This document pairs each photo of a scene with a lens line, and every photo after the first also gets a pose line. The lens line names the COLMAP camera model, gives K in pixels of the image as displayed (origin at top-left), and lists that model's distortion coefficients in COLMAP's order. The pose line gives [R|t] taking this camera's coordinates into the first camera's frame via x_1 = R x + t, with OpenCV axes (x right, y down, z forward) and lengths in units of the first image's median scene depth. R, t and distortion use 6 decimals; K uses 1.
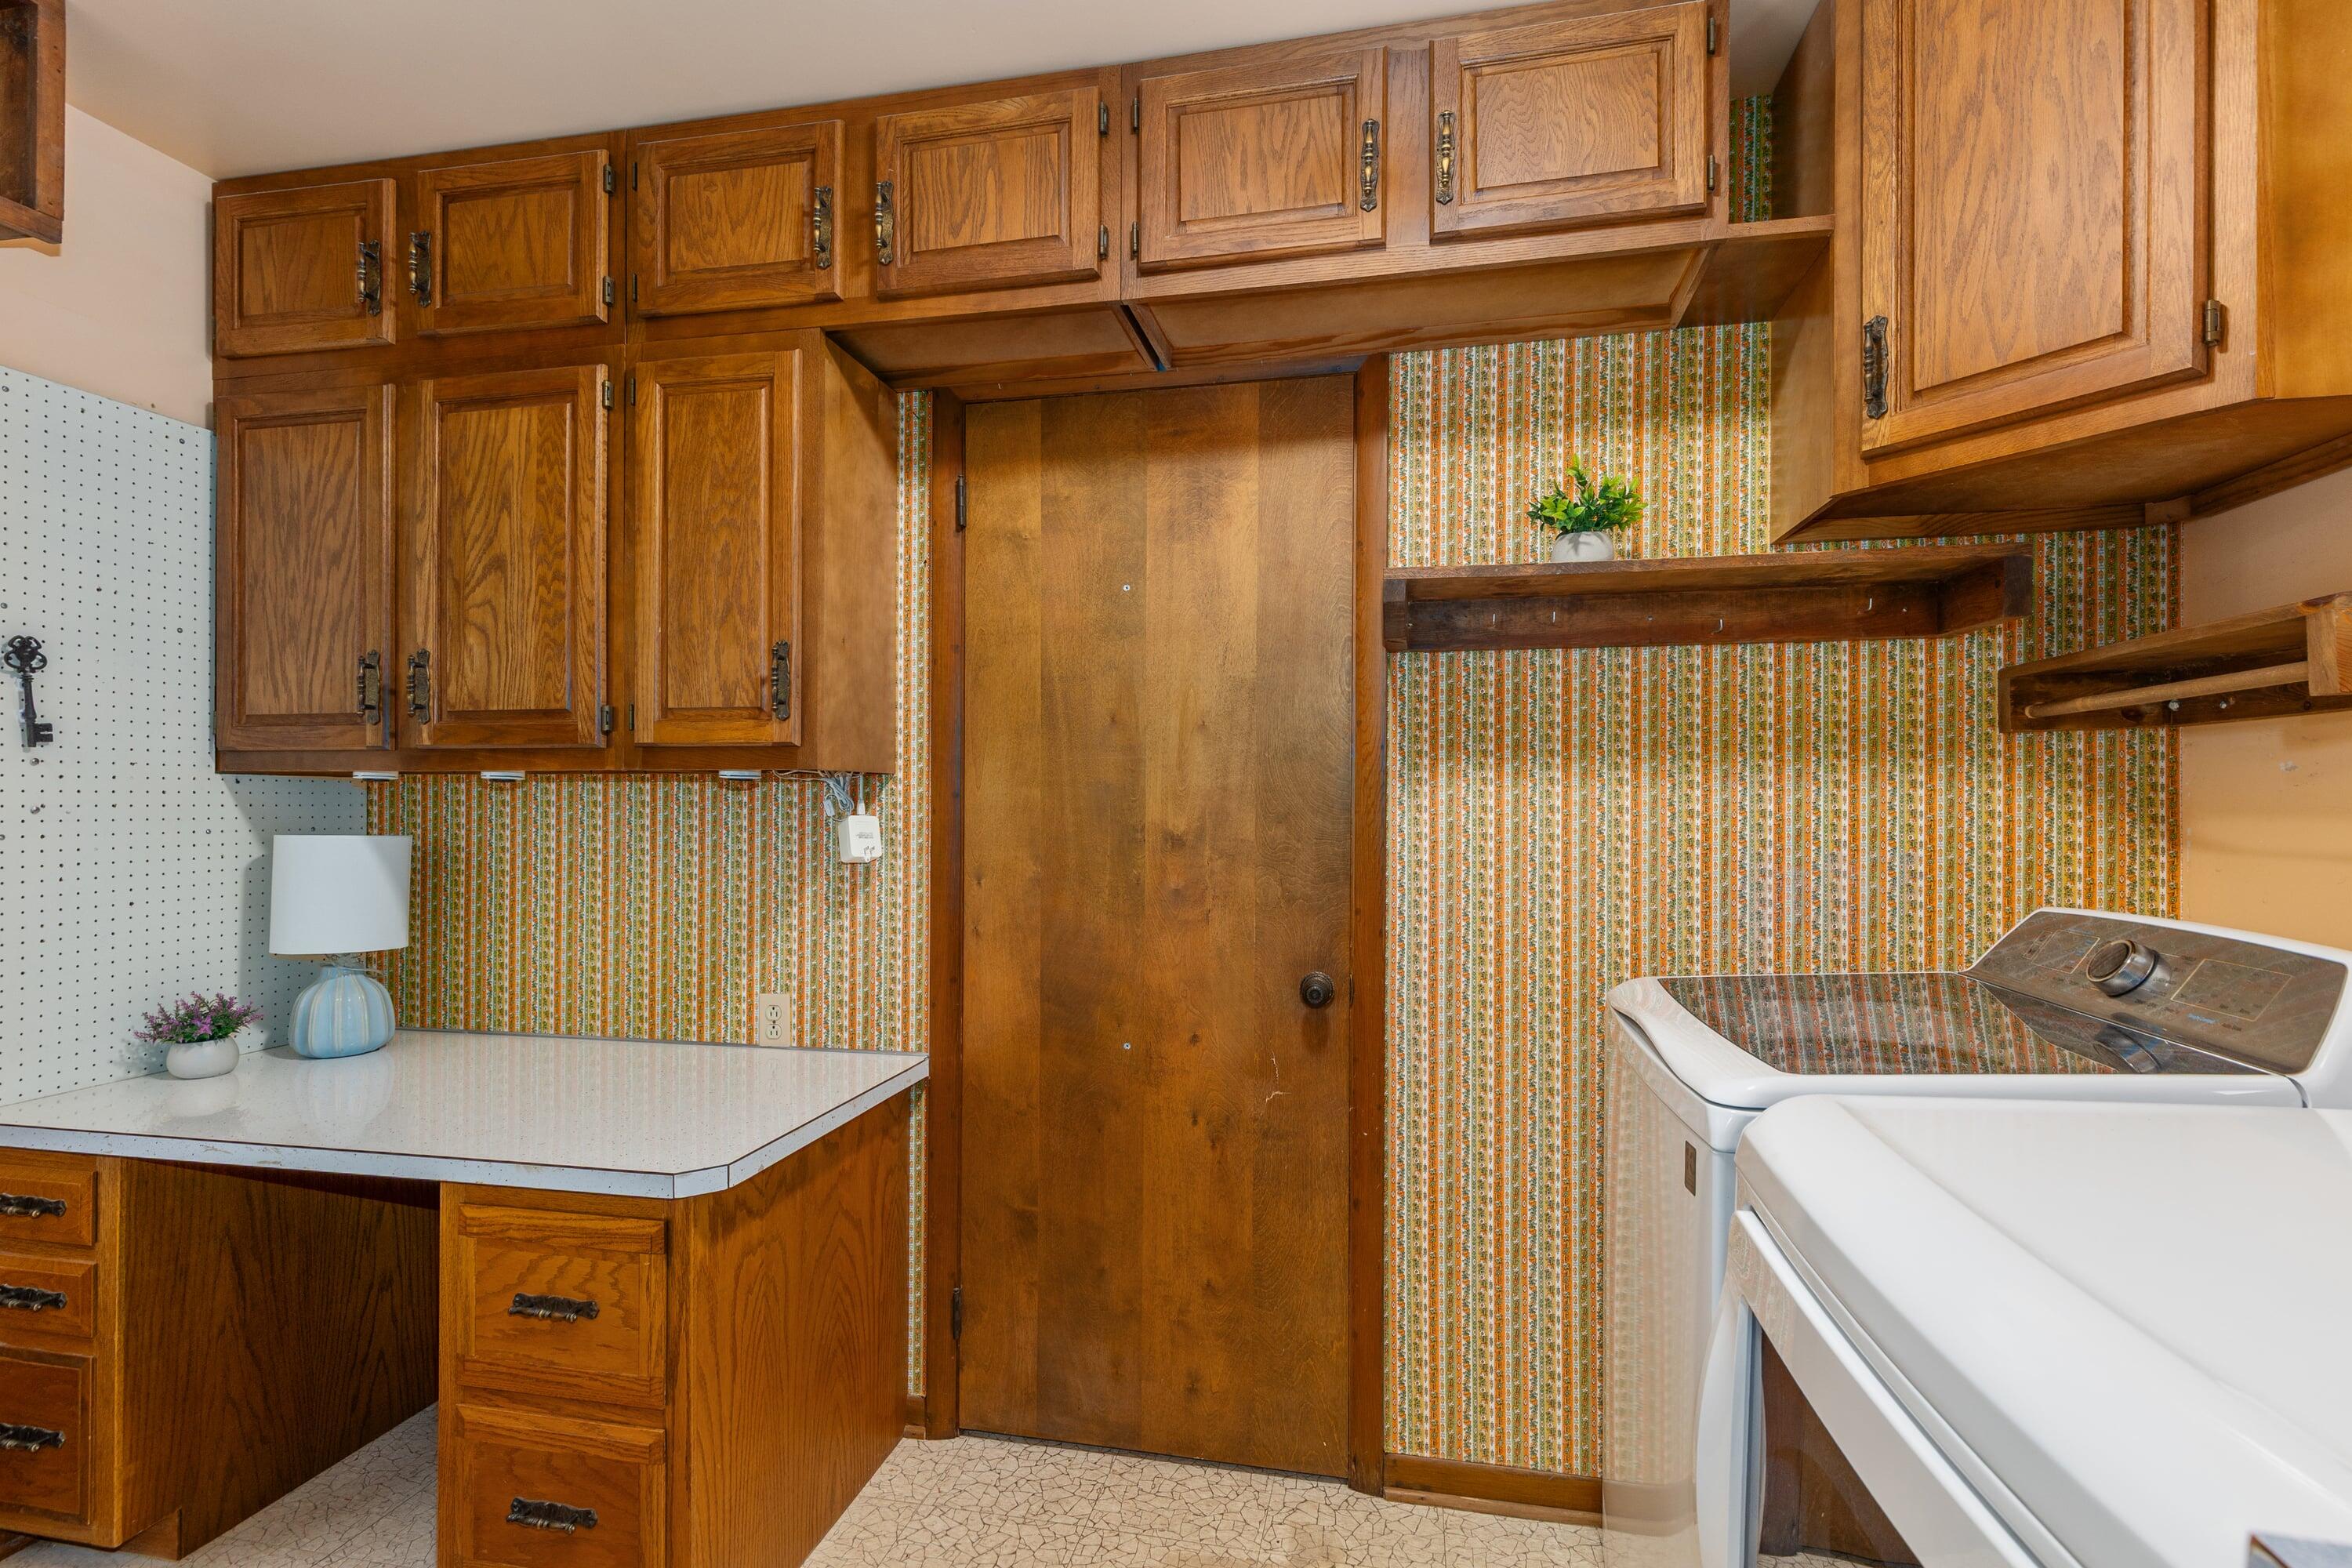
lens RADIAL K [[1072.0, 0, 1178.7], [0, 1072.0, 800.9], [0, 0, 1]] dist [0.010049, -0.002060]
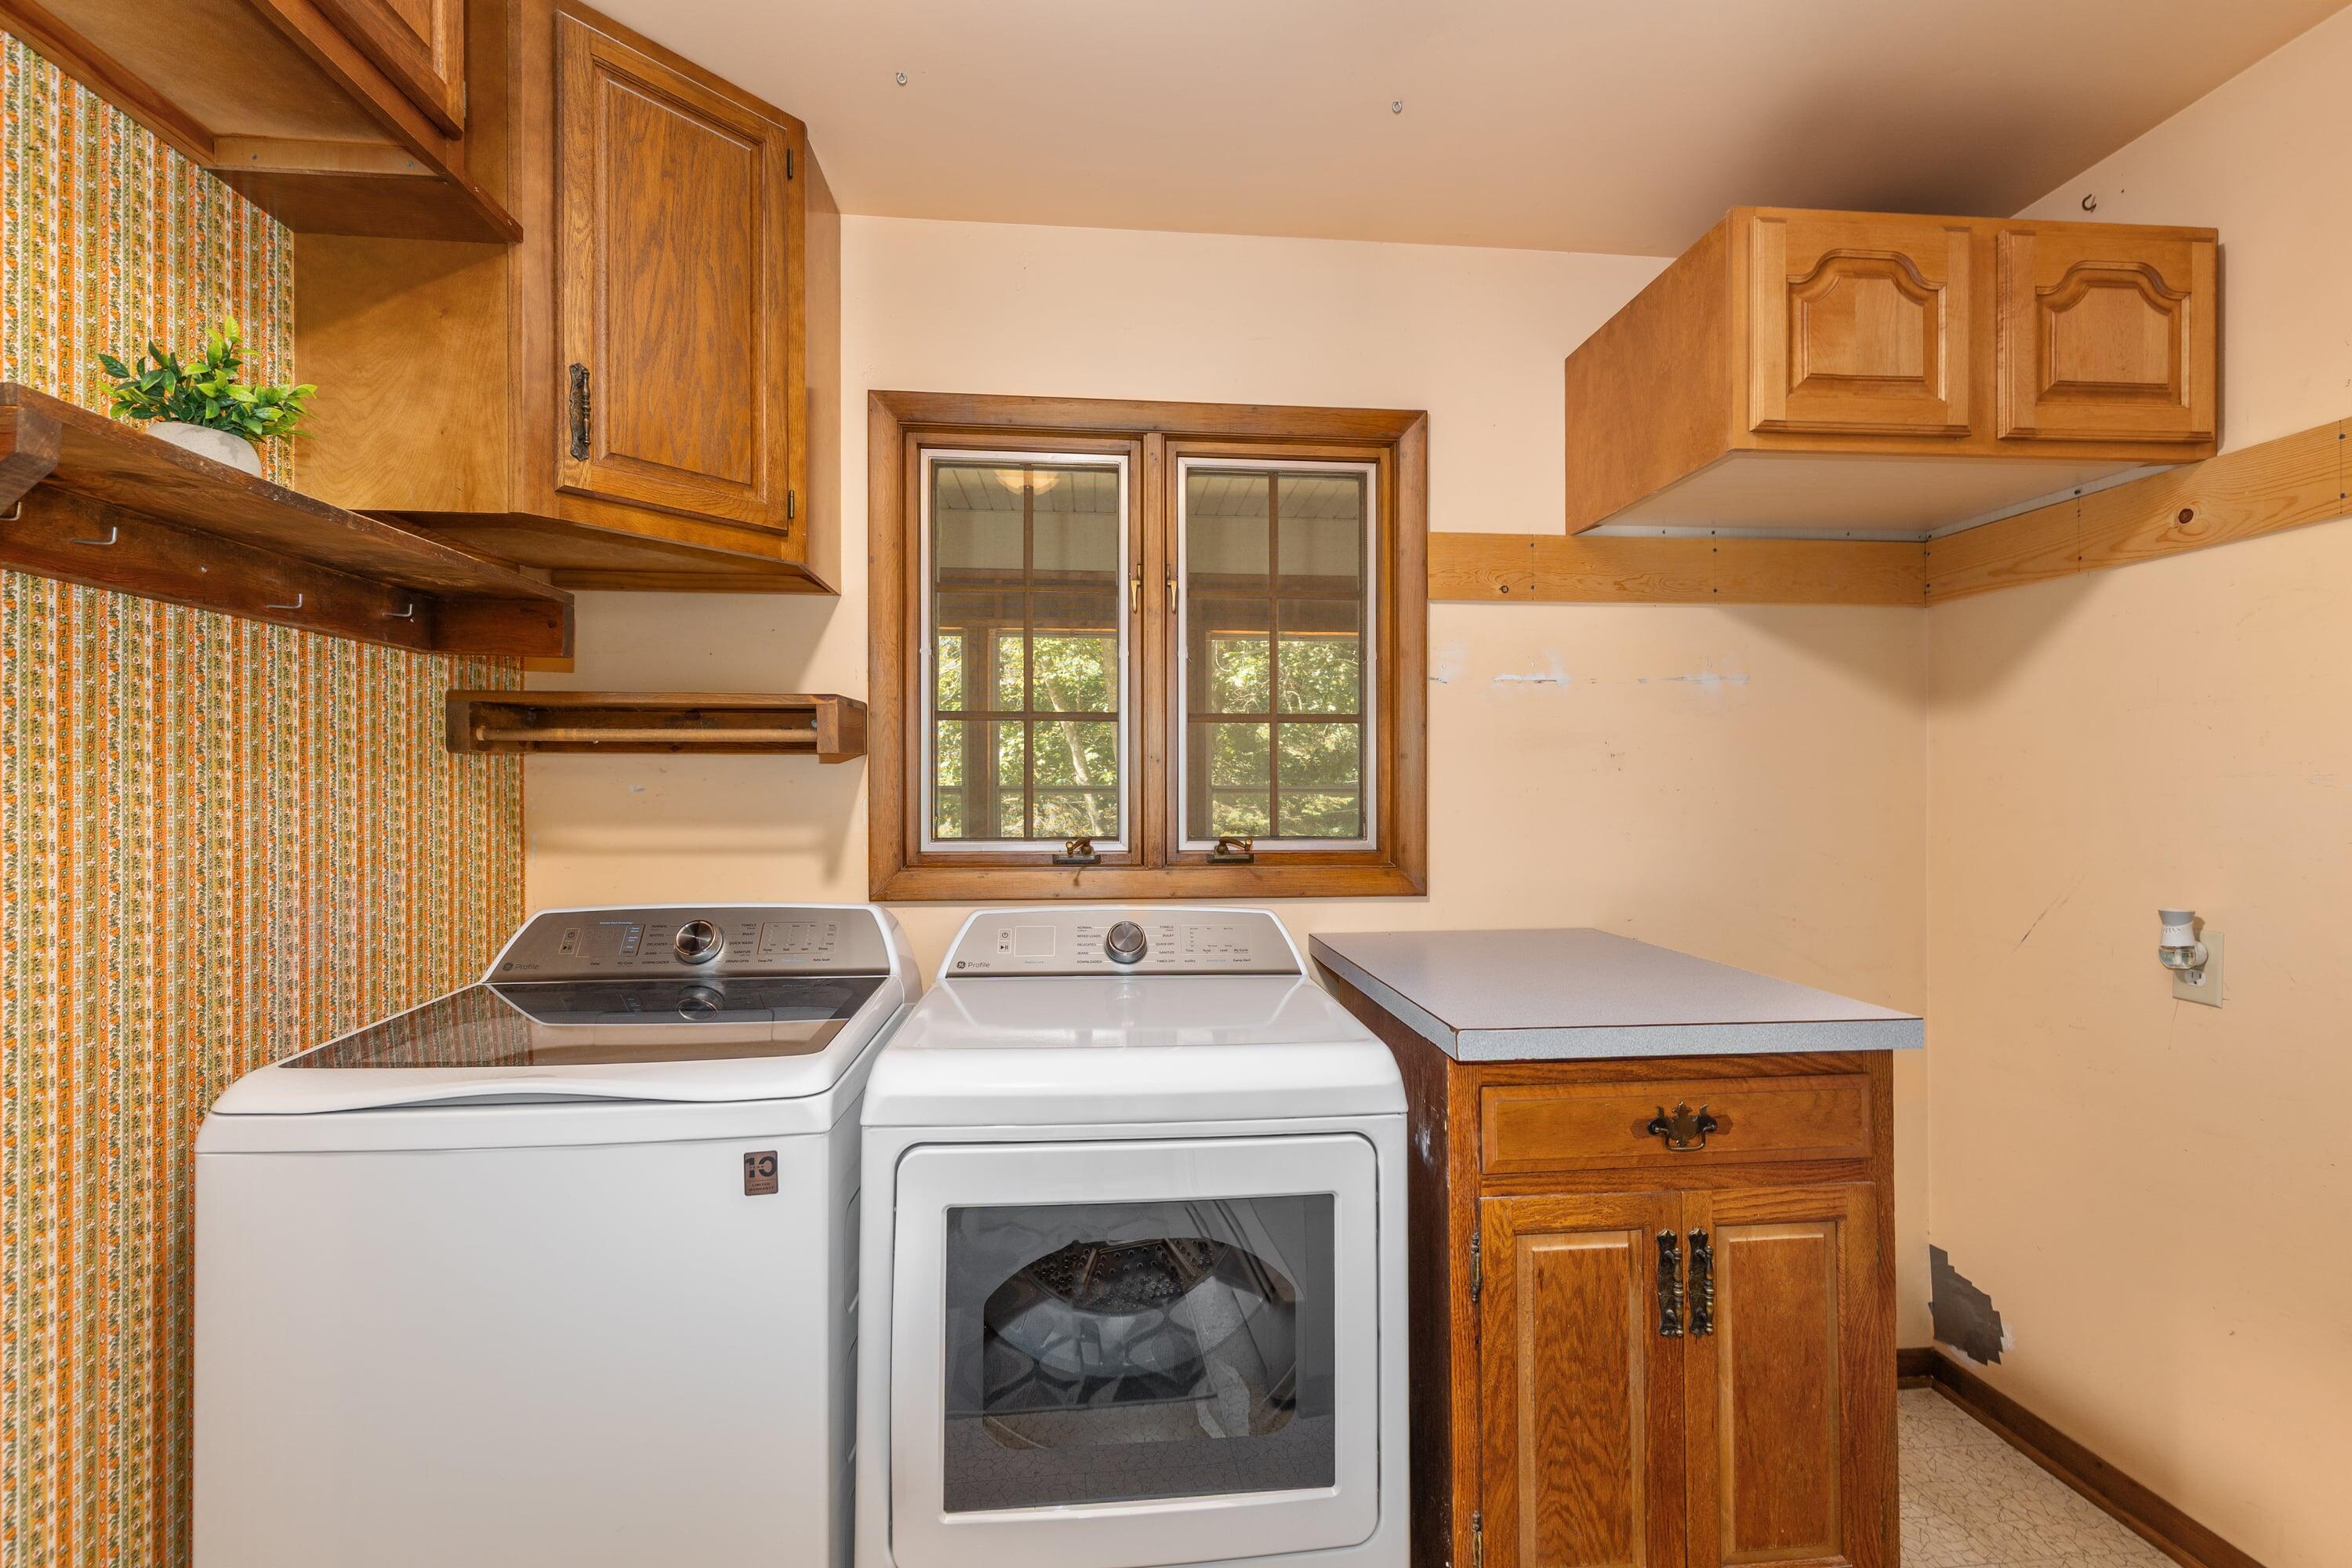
lens RADIAL K [[1072.0, 0, 1176.2], [0, 1072.0, 783.7], [0, 0, 1]] dist [0.010049, -0.002060]
pose [[-0.285032, 0.003539, 0.958511, -0.416813], [-0.006979, 0.999959, -0.005768, -0.029074], [-0.958493, -0.008333, -0.284996, 0.586282]]
